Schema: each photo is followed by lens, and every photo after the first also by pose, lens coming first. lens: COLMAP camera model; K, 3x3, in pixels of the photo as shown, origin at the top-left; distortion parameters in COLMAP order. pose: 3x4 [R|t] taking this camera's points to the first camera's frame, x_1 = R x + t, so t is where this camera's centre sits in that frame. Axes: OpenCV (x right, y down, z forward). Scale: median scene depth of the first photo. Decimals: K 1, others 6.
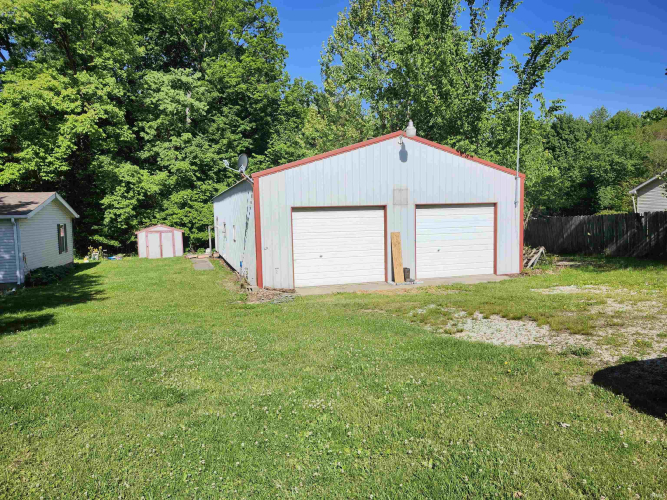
lens RADIAL K [[453.5, 0, 330.7], [0, 453.5, 251.7], [0, 0, 1]] dist [-0.000104, -0.005326]
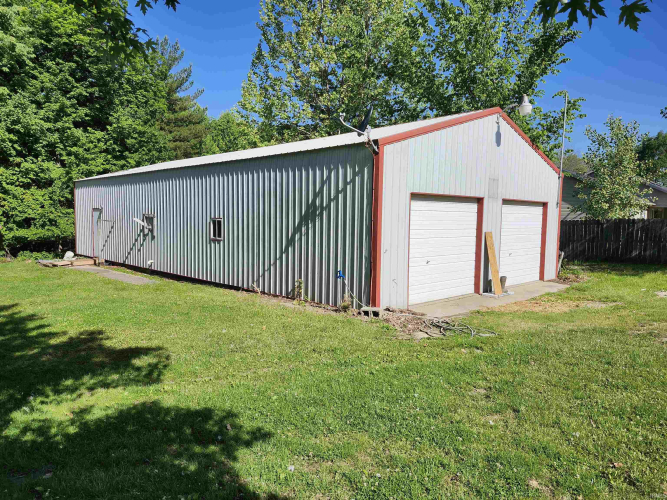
lens RADIAL K [[453.5, 0, 330.7], [0, 453.5, 251.7], [0, 0, 1]] dist [-0.000104, -0.005326]
pose [[0.891940, -0.000602, 0.452154, -0.176827], [0.003306, 0.999981, -0.005189, -0.001537], [-0.452142, 0.006123, 0.891925, 0.149225]]
